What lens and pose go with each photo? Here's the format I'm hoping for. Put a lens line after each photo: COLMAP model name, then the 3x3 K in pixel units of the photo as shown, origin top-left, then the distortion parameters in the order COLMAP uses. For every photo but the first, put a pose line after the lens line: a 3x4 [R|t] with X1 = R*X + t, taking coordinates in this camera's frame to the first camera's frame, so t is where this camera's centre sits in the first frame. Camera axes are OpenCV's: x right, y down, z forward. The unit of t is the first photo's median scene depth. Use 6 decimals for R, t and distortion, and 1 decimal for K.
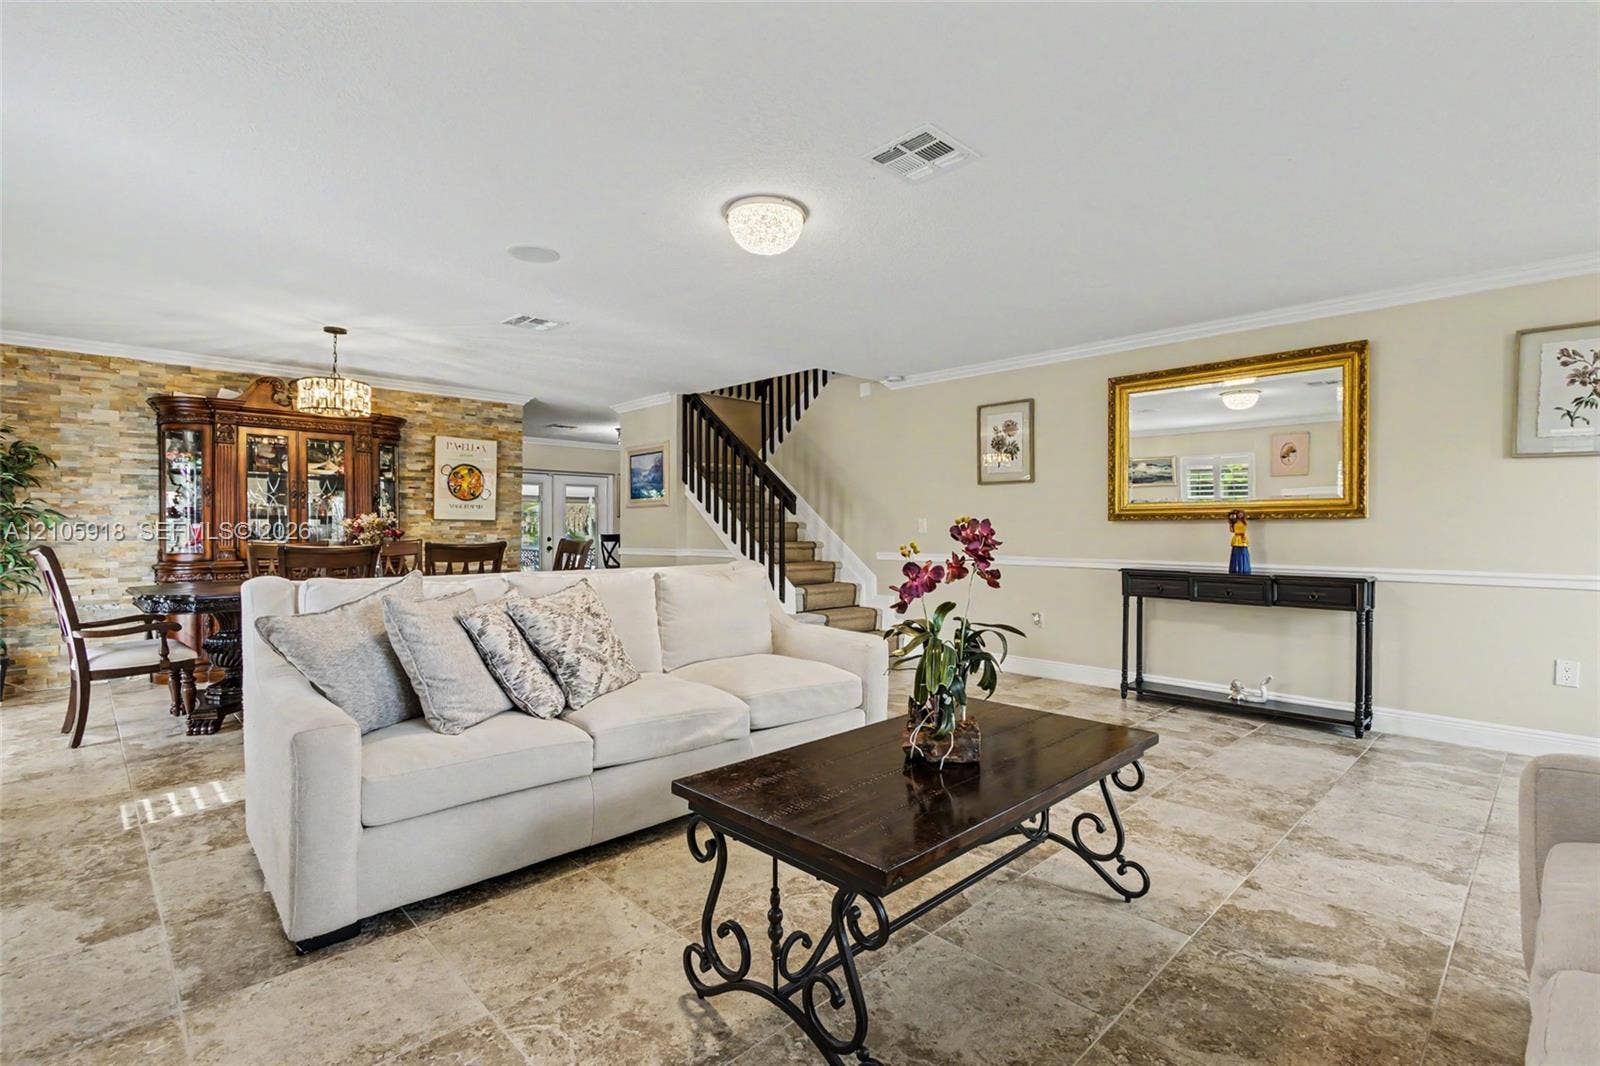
lens RADIAL K [[743.0, 0, 806.3], [0, 743.0, 531.1], [0, 0, 1]] dist [0.003458, 0.000144]
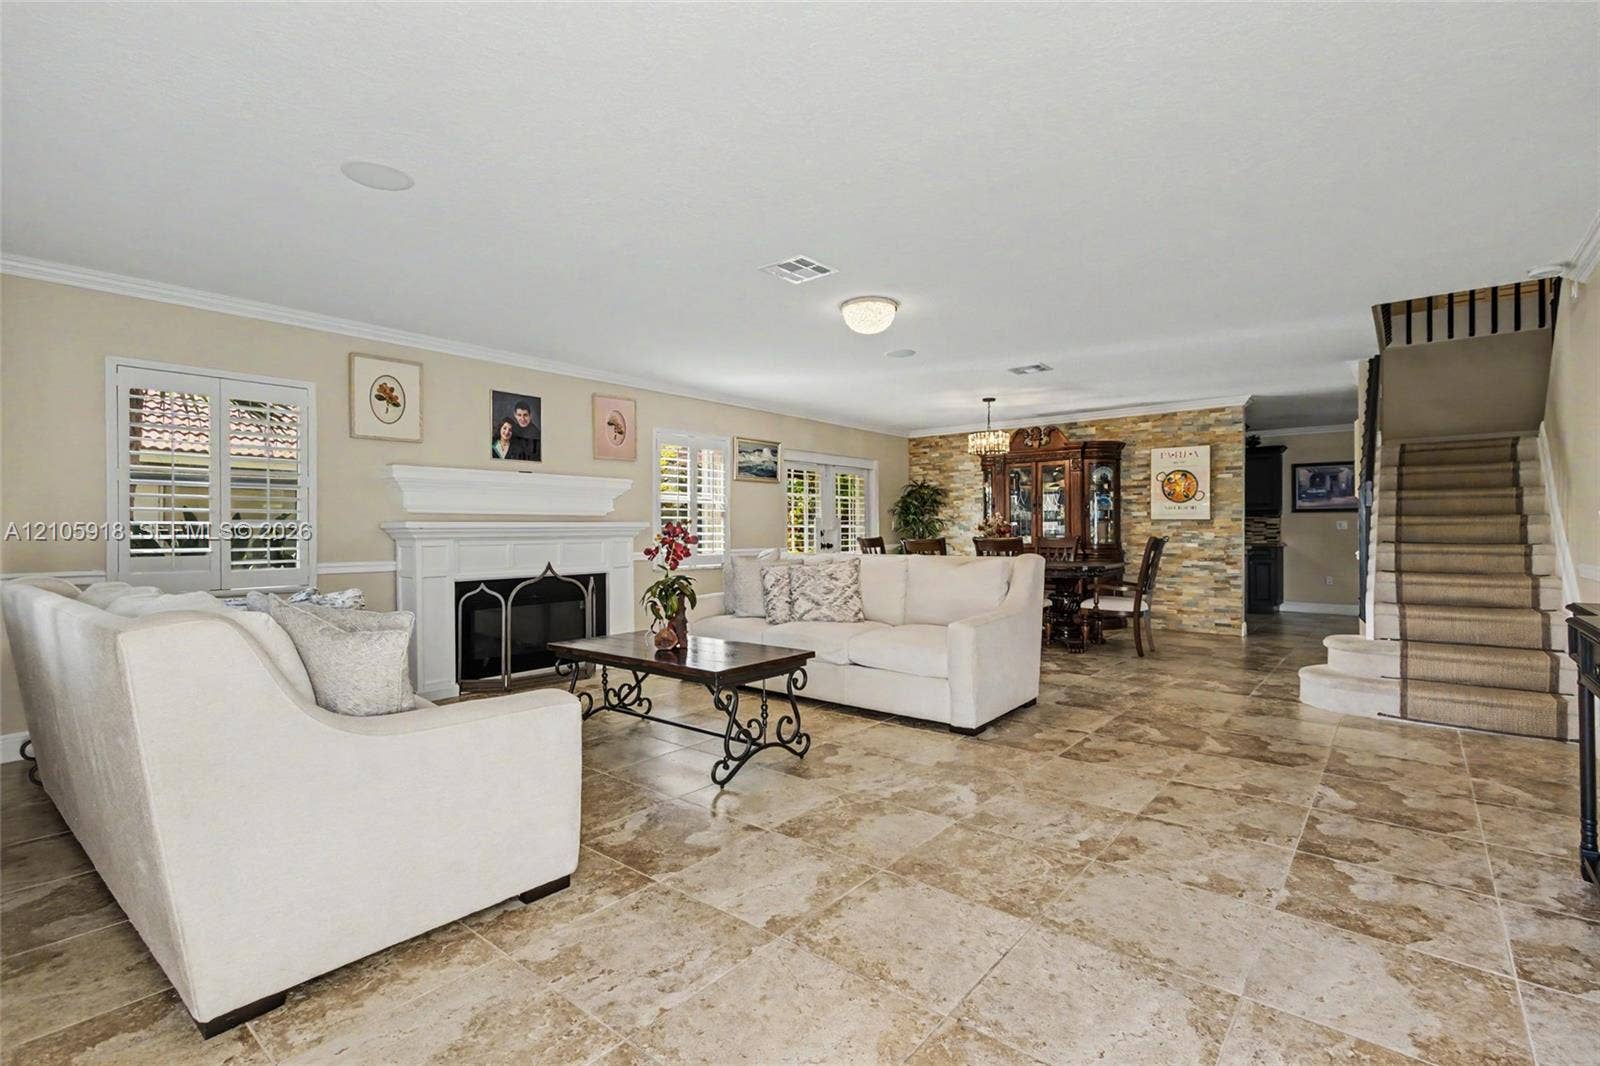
lens RADIAL K [[731.4, 0, 799.3], [0, 731.4, 529.4], [0, 0, 1]] dist [0.002174, 0.000123]
pose [[0.102726, -0.004217, -0.994701, 0.773275], [-0.000013, 0.999991, -0.004241, 0.005461], [0.994710, 0.000448, 0.102725, 0.422477]]
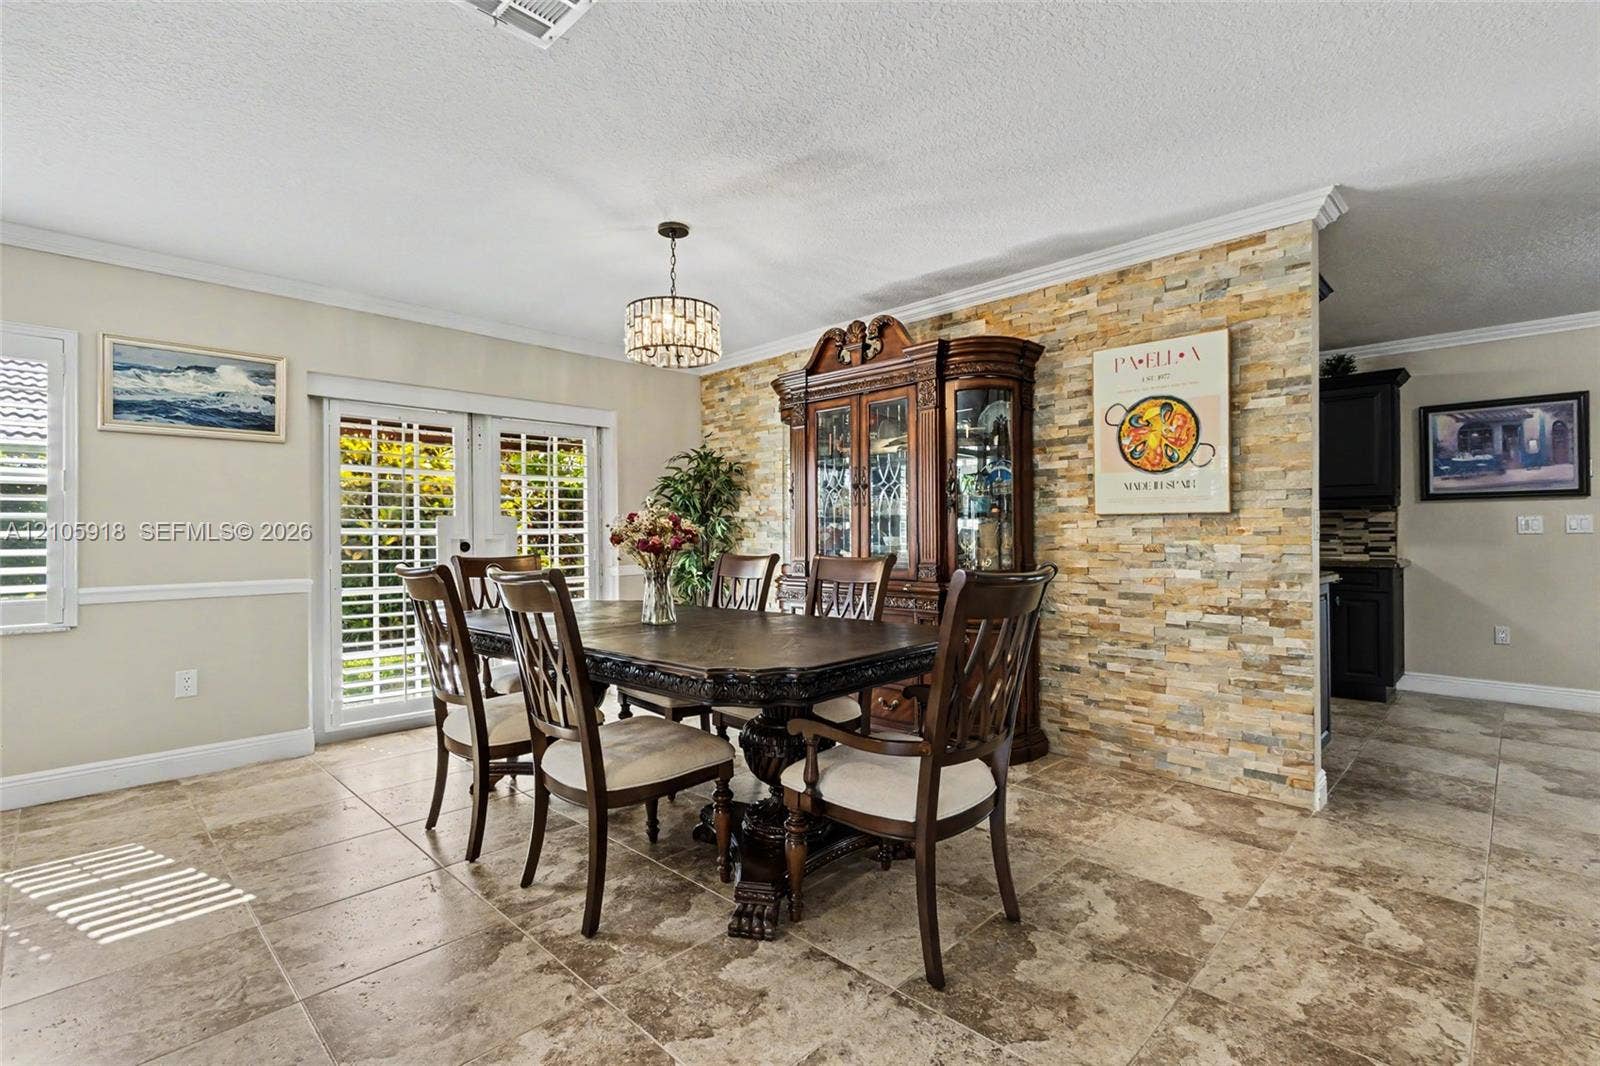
lens RADIAL K [[731.4, 0, 799.3], [0, 731.4, 529.4], [0, 0, 1]] dist [0.002174, 0.000123]
pose [[0.021705, -0.006468, -0.999744, 0.000548], [0.004350, 0.999970, -0.006375, -0.004527], [0.999755, -0.004211, 0.021732, 1.018059]]
